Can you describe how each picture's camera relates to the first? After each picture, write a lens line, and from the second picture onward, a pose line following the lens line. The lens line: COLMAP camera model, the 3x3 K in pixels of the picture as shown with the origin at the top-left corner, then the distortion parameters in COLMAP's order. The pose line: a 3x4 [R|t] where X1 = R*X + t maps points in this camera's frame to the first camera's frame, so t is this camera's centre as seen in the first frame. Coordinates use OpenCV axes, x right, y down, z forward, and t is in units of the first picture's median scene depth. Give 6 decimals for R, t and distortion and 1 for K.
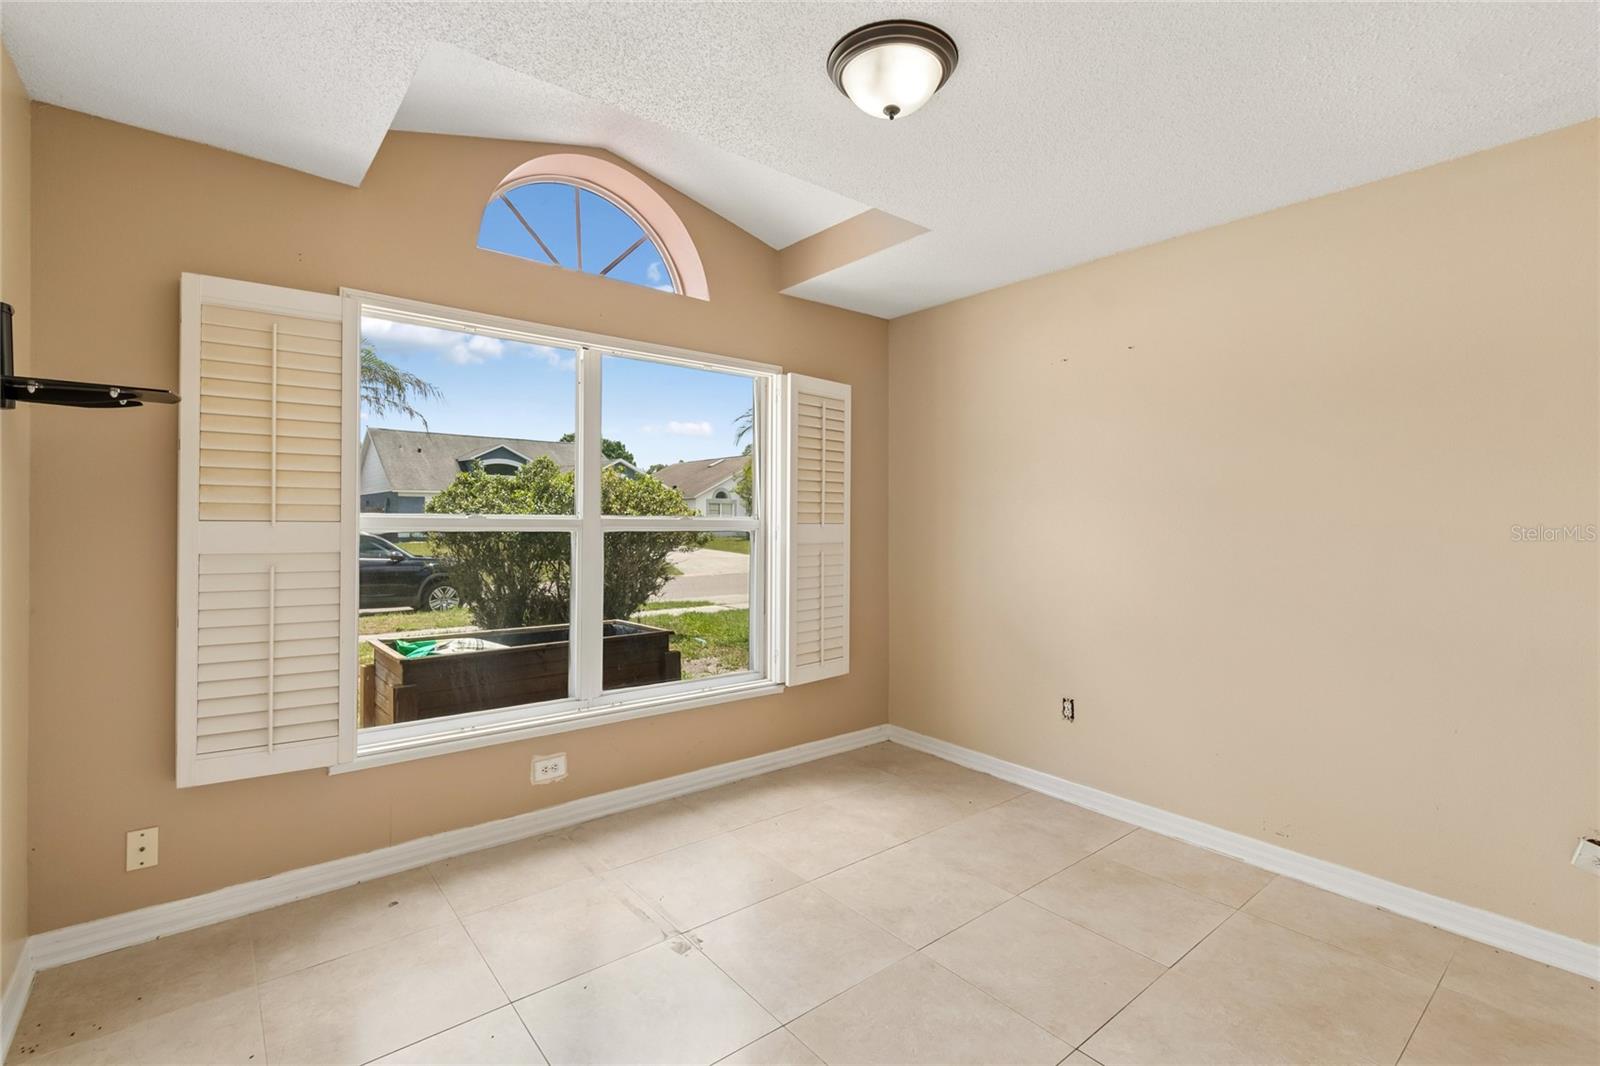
lens RADIAL K [[715.4, 0, 798.6], [0, 715.4, 520.6], [0, 0, 1]] dist [0.002415, -0.001666]
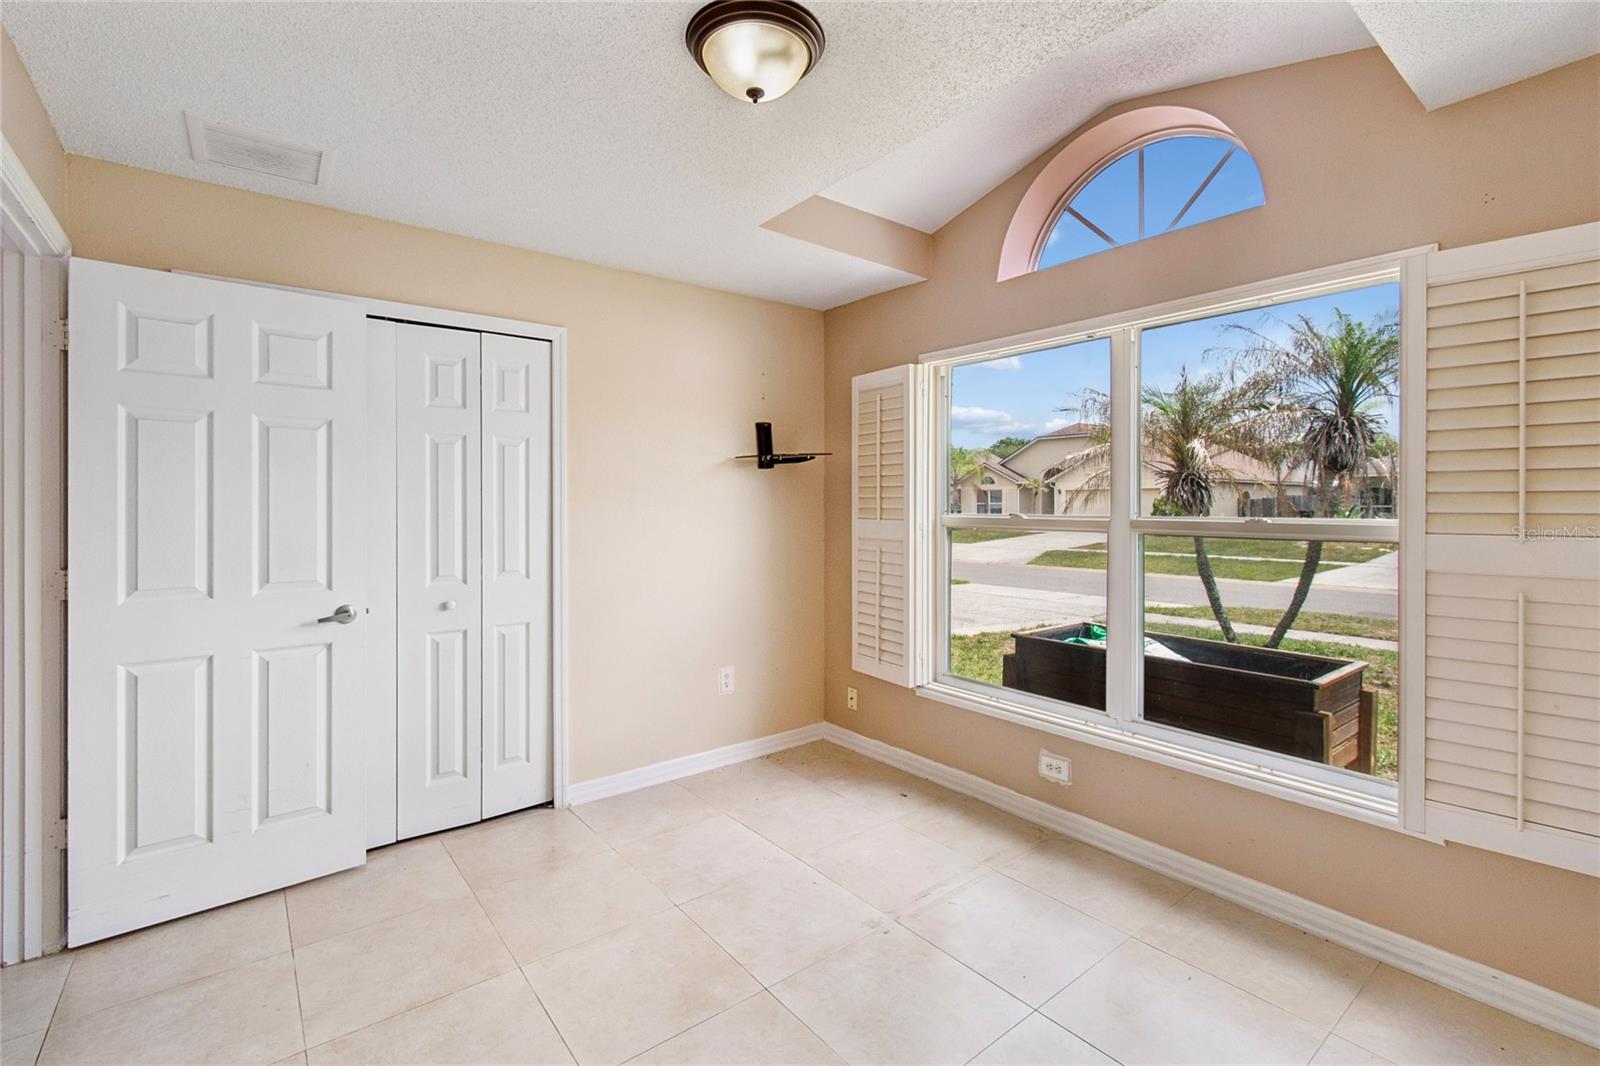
lens RADIAL K [[715.4, 0, 816.0], [0, 715.4, 508.2], [0, 0, 1]] dist [0.002415, -0.001666]
pose [[-0.007924, -0.002142, -0.999966, 0.747644], [-0.003167, 0.999993, -0.002117, -0.018226], [0.999964, 0.003150, -0.007931, 0.756778]]
